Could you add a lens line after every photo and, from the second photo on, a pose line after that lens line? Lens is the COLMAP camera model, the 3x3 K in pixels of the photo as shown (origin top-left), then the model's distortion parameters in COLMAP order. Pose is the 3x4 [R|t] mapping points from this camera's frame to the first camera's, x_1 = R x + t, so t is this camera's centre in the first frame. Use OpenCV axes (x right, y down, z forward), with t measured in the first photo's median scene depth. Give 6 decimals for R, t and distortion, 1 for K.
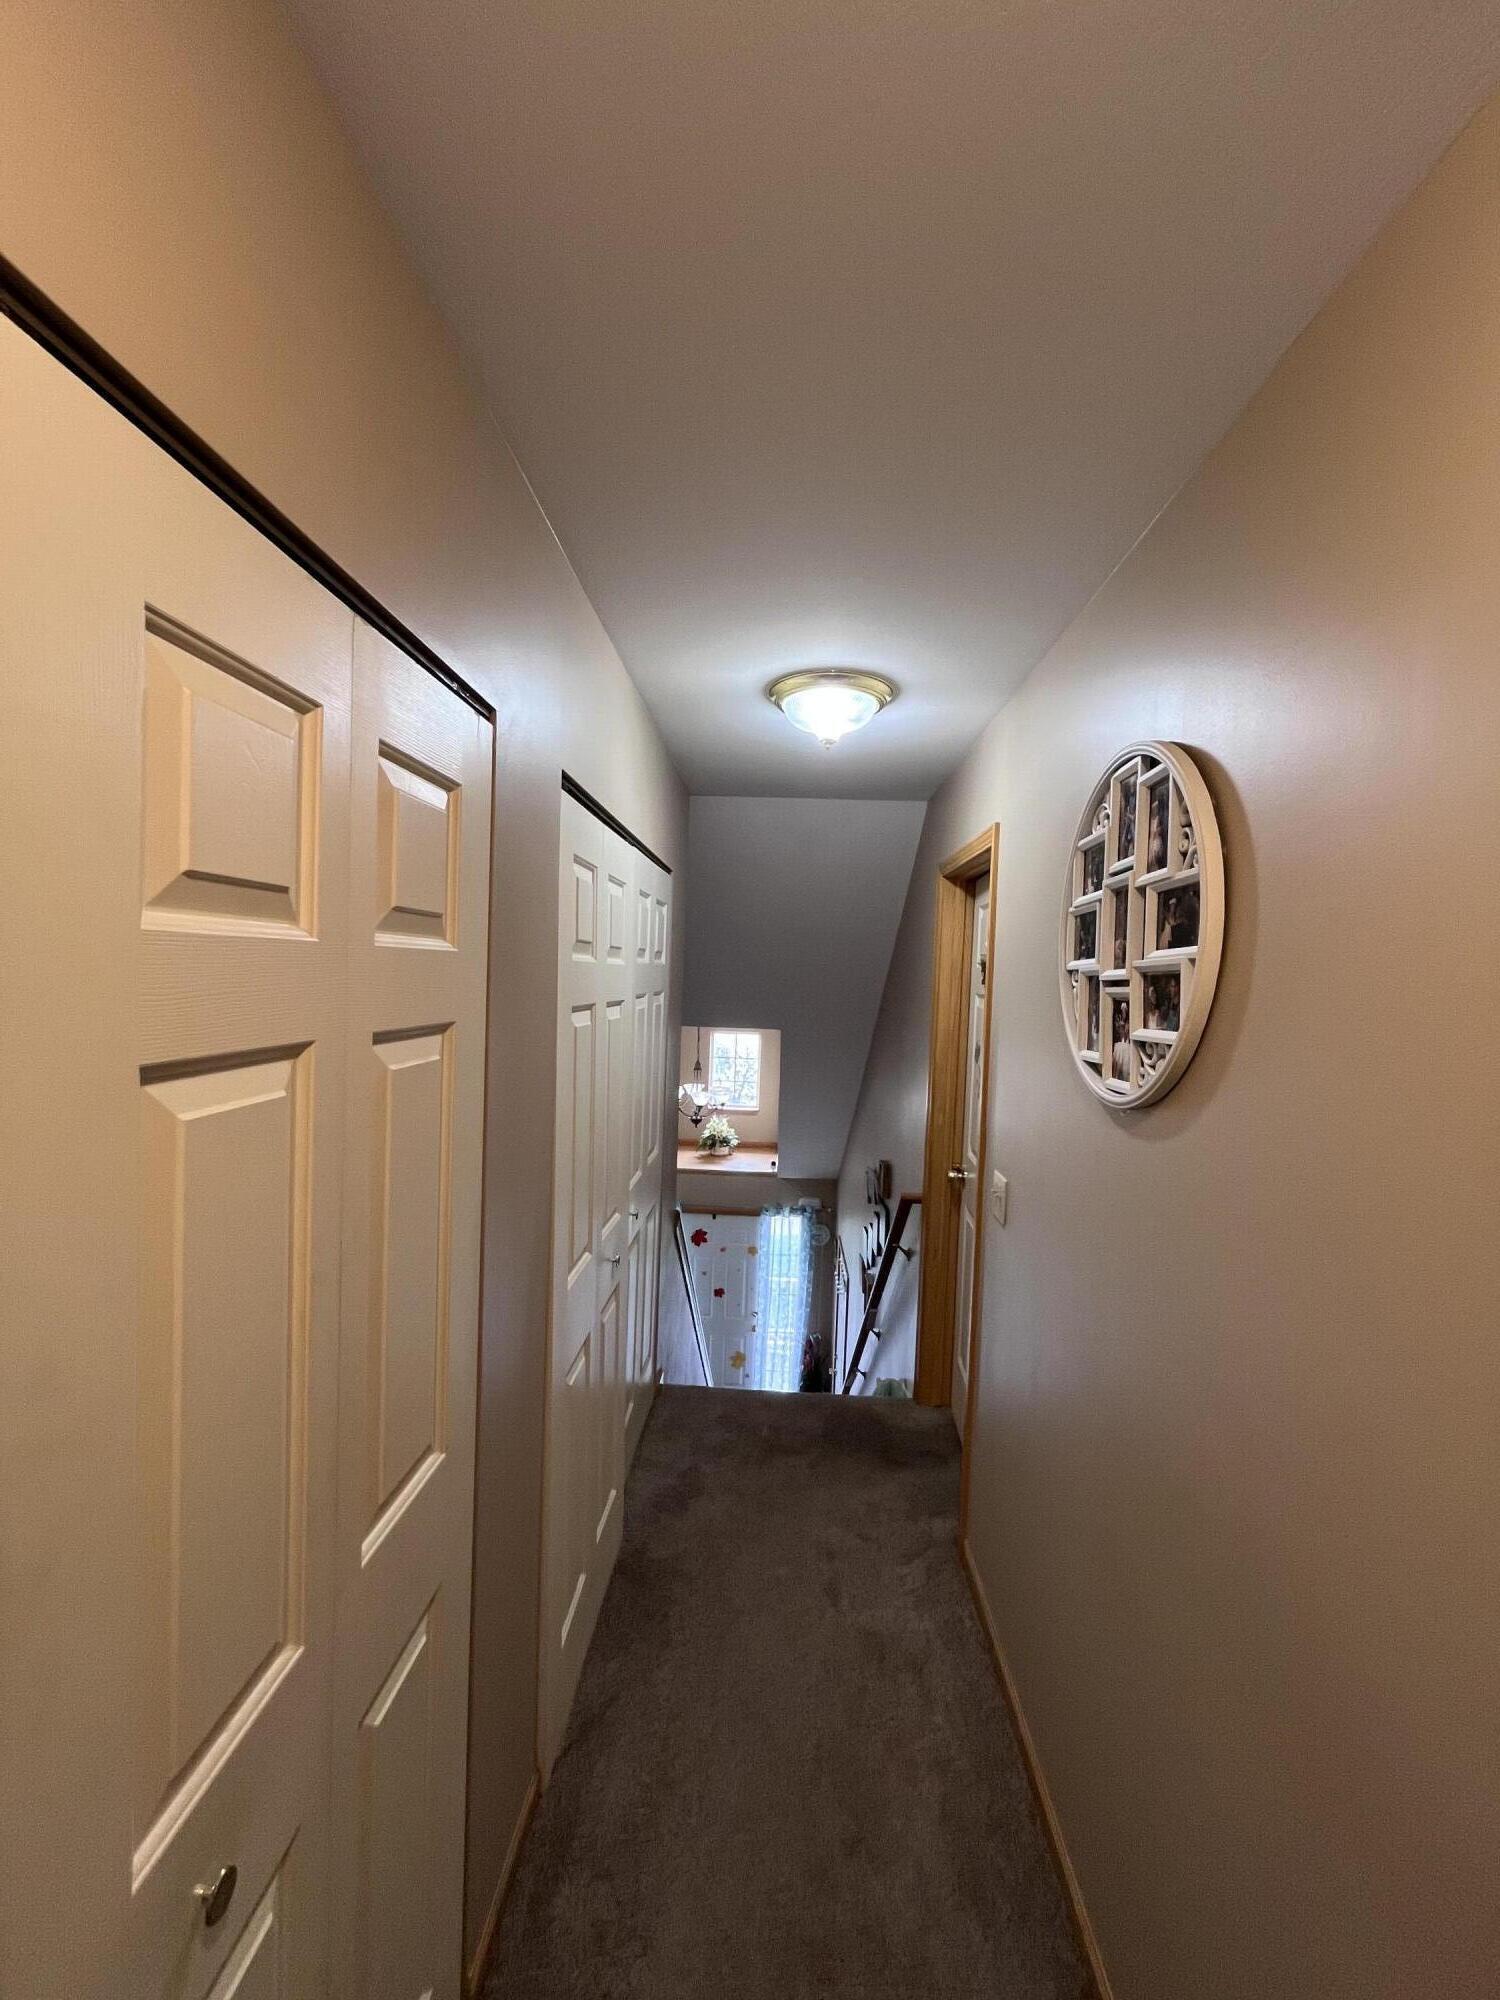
lens RADIAL K [[813.5, 0, 751.6], [0, 813.5, 999.6], [0, 0, 1]] dist [-0.002611, 0.000380]
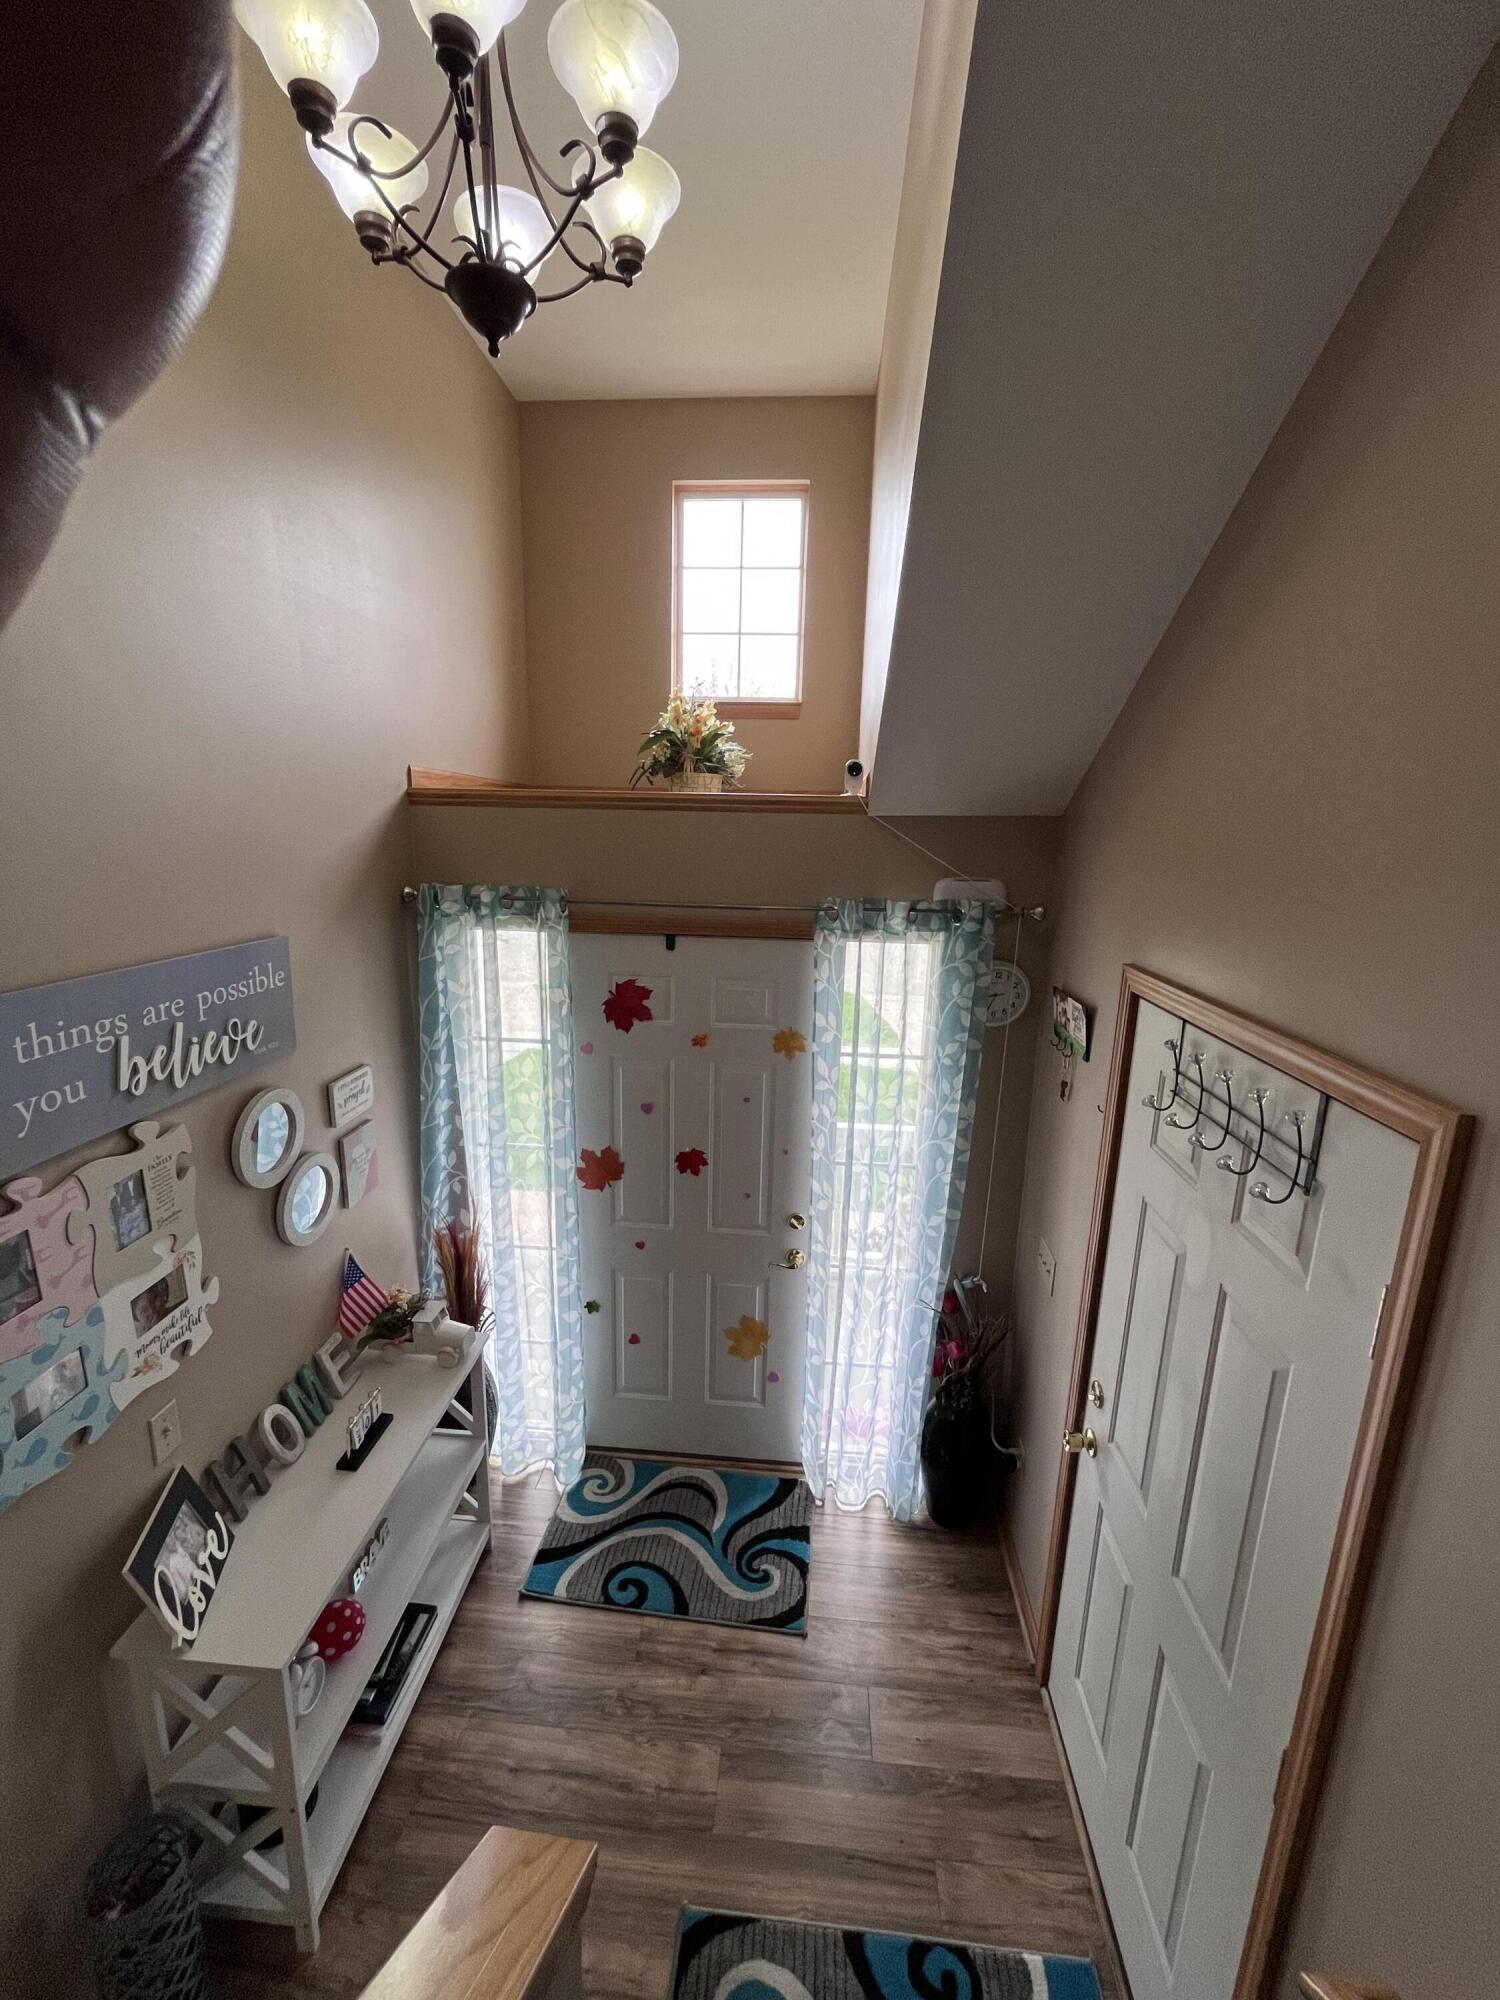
lens RADIAL K [[813.5, 0, 746.7], [0, 813.5, 999.3], [0, 0, 1]] dist [-0.002611, 0.000380]
pose [[0.999250, -0.001395, -0.038687, -0.002619], [0.008510, 0.982821, 0.184367, 0.231367], [0.037766, -0.184558, 0.982096, 0.682035]]
